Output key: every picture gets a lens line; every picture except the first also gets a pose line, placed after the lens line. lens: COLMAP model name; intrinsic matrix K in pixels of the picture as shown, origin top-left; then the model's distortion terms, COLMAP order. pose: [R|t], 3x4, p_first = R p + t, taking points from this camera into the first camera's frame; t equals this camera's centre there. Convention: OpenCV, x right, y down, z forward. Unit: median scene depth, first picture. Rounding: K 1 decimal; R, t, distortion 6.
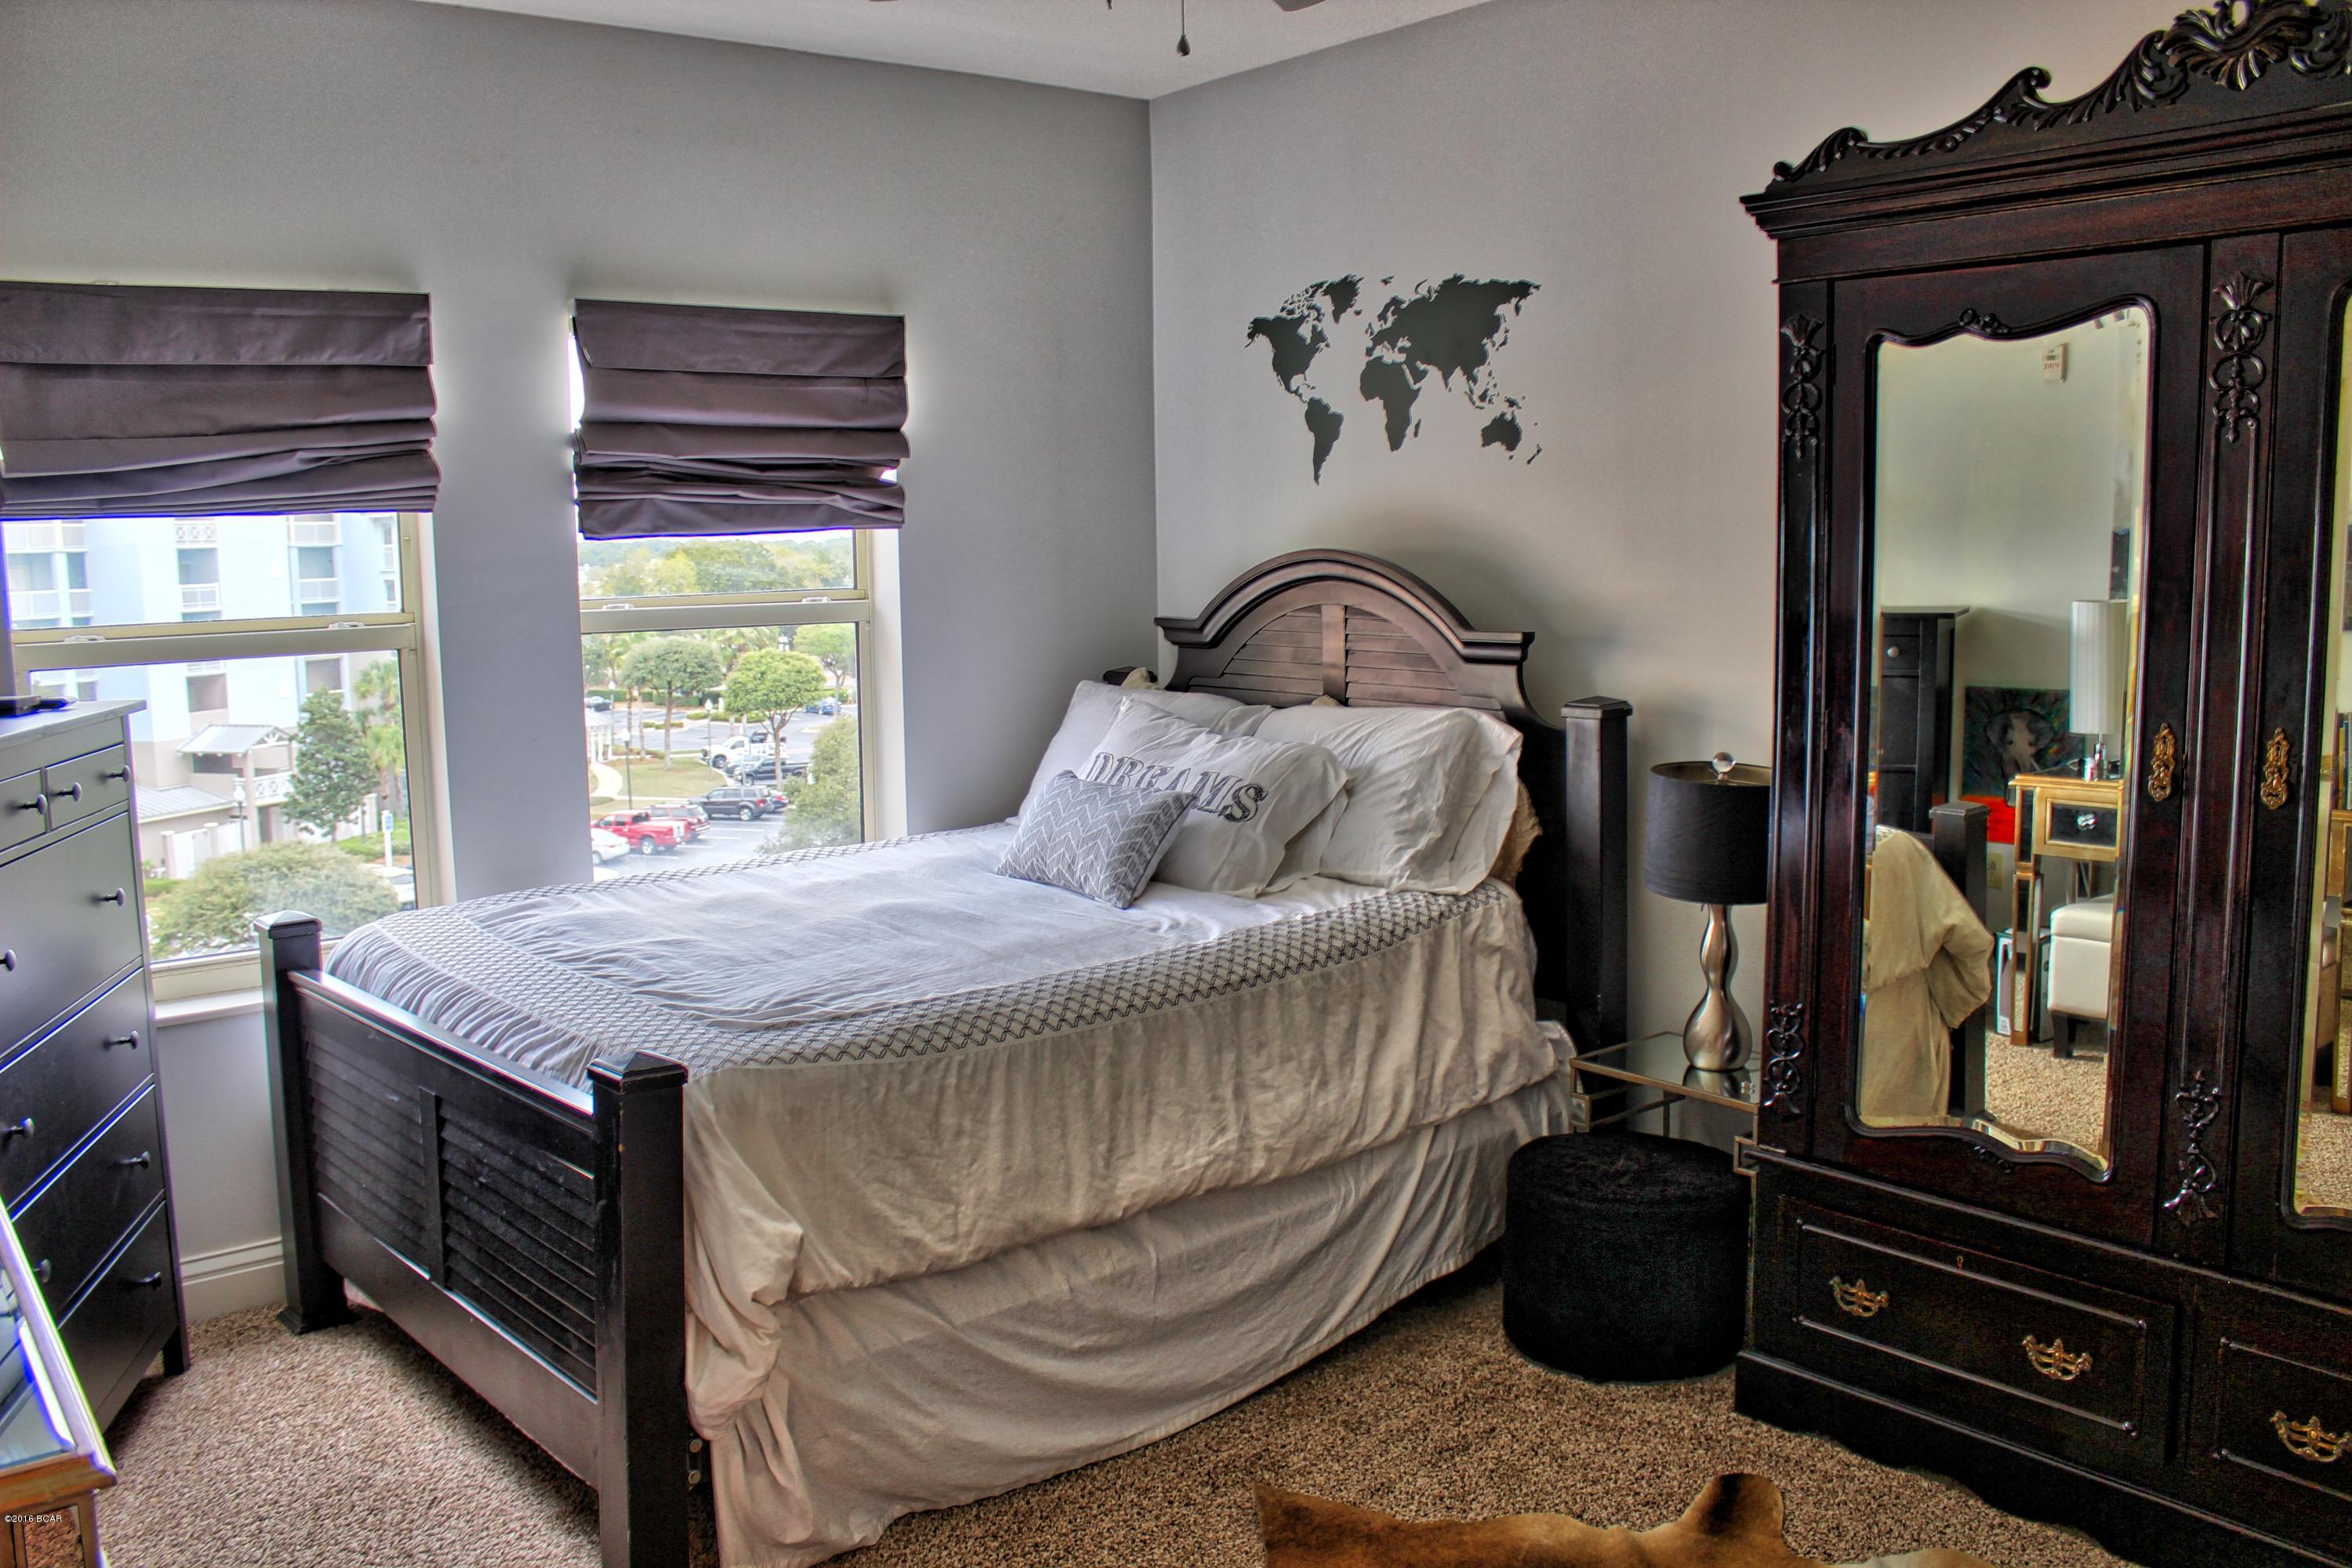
lens RADIAL K [[1983.2, 0, 1185.3], [0, 1983.2, 795.7], [0, 0, 1]] dist [-0.164643, 0.150526]
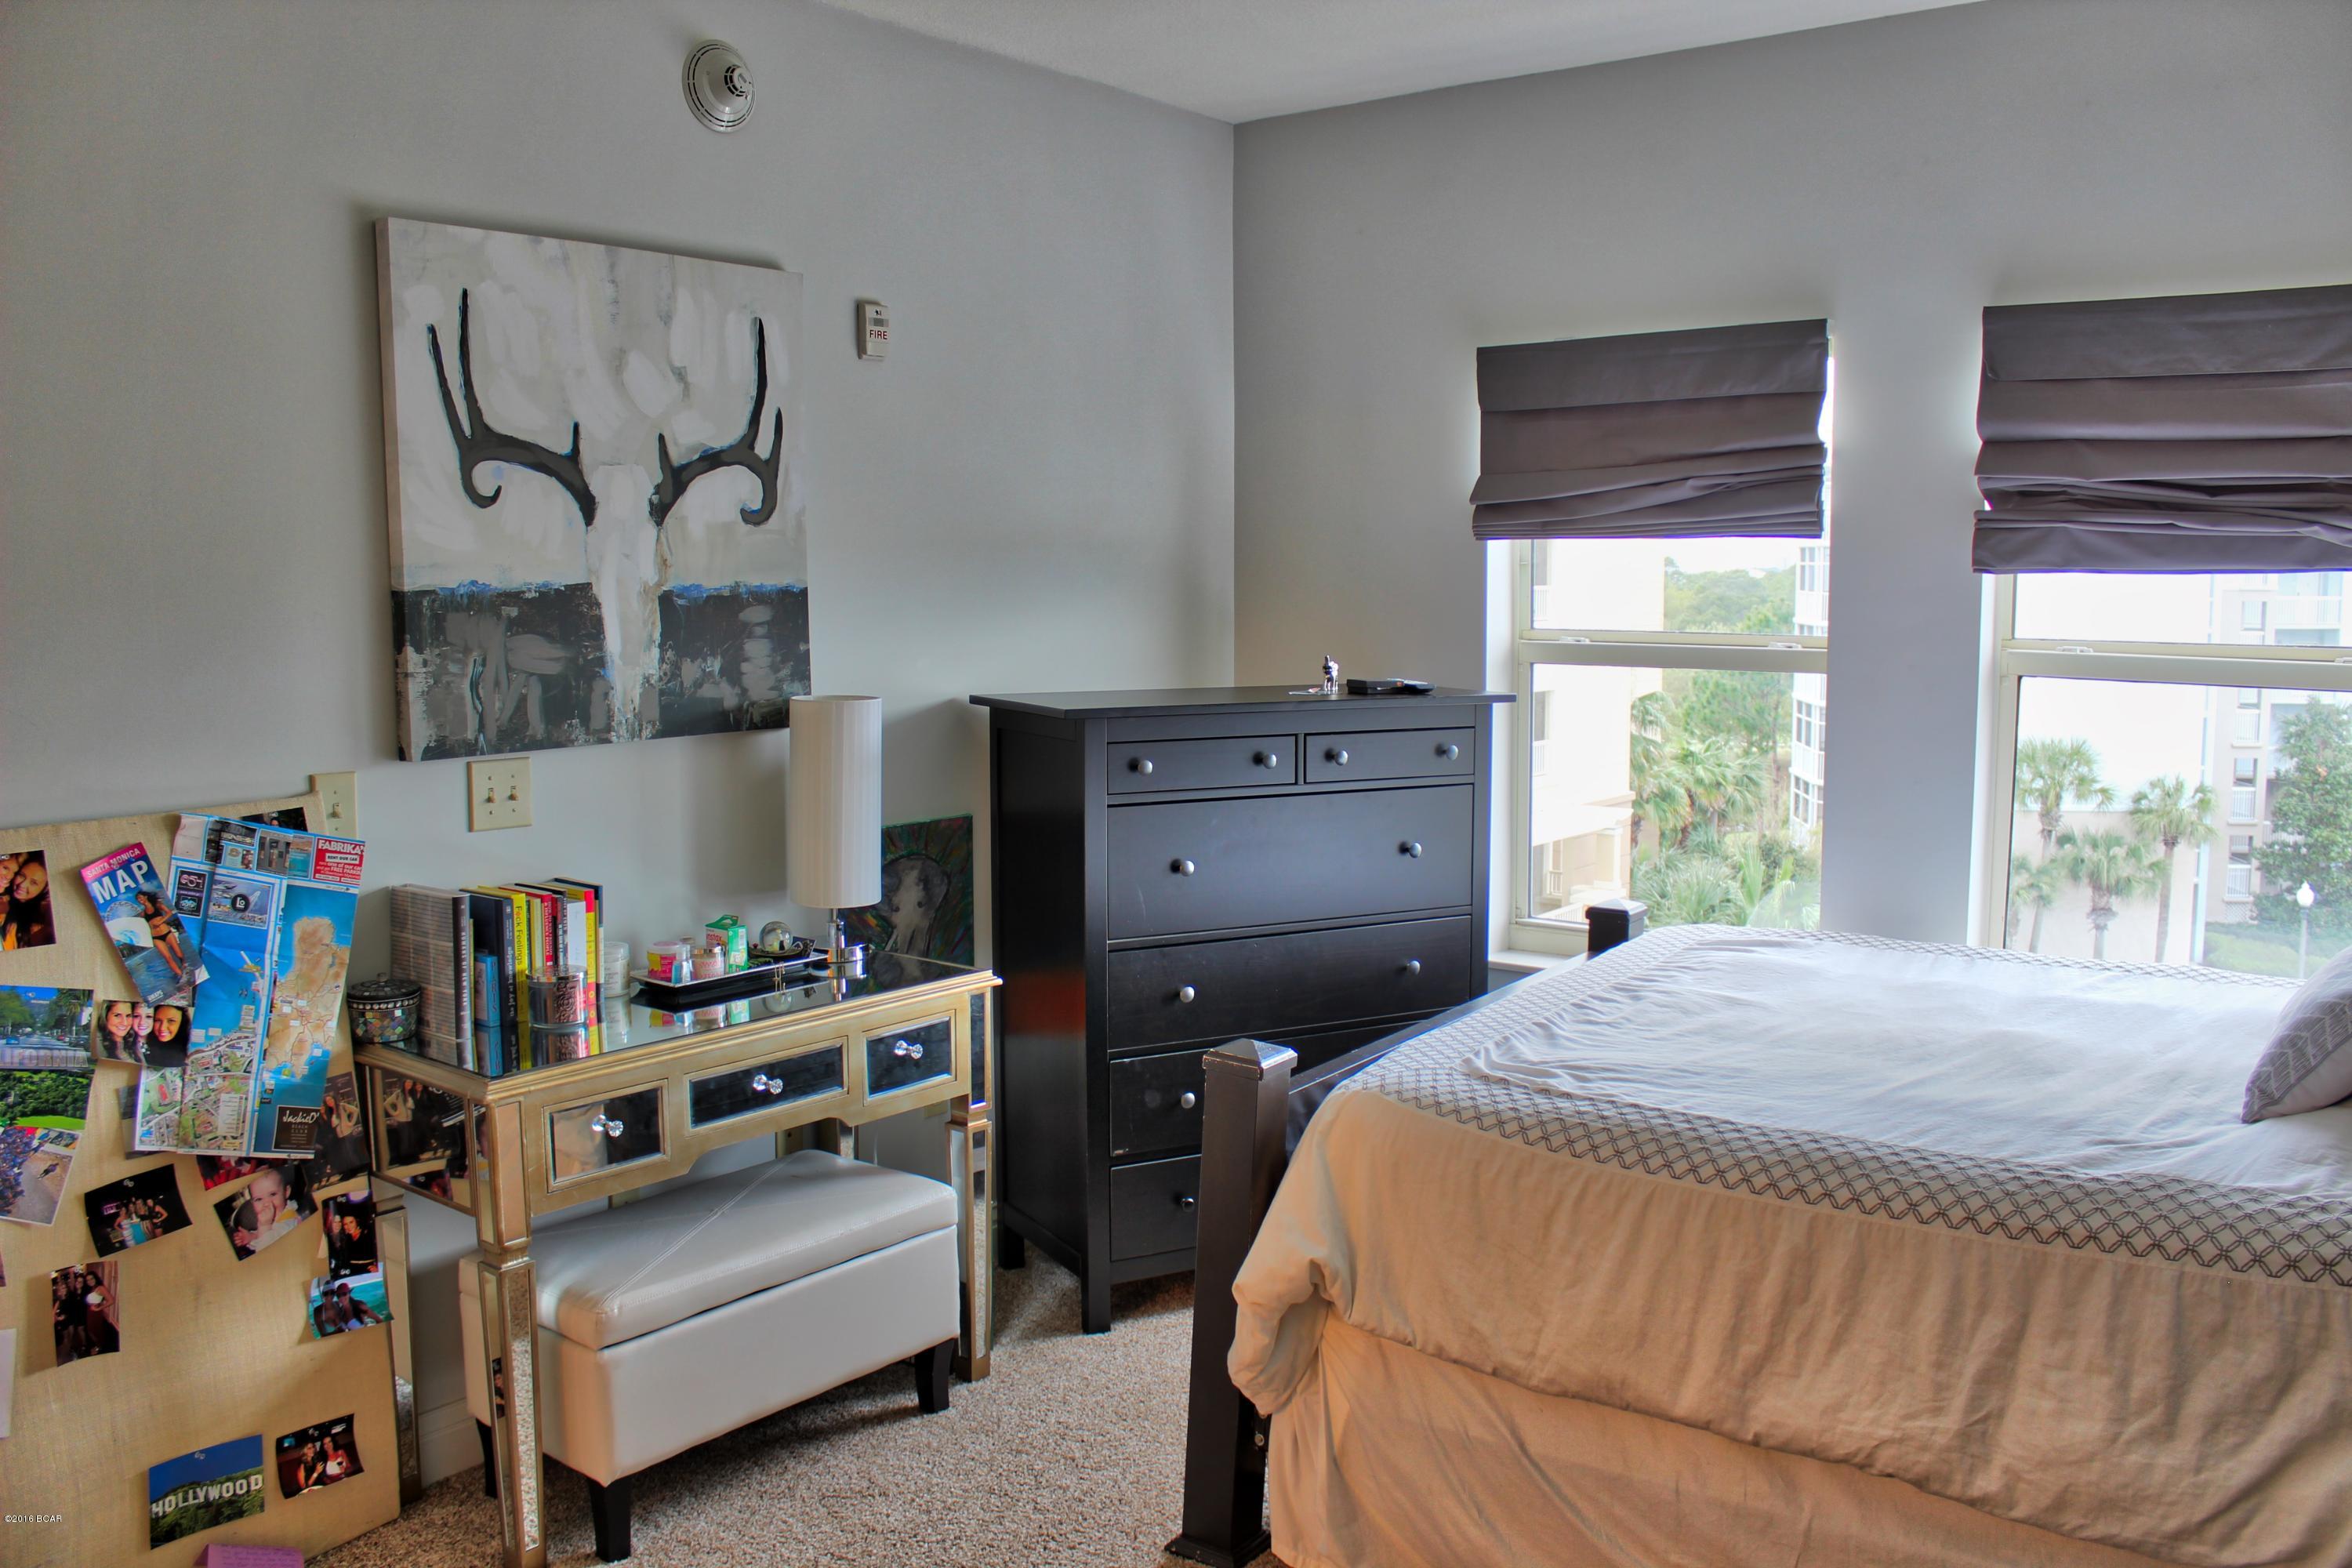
lens RADIAL K [[1983.2, 0, 1182.0], [0, 1983.2, 782.6], [0, 0, 1]] dist [-0.164643, 0.150526]
pose [[0.220662, 0.123495, -0.967501, 0.501701], [-0.132173, 0.986588, 0.095786, -0.072603], [0.966353, 0.106741, 0.234025, 0.447536]]
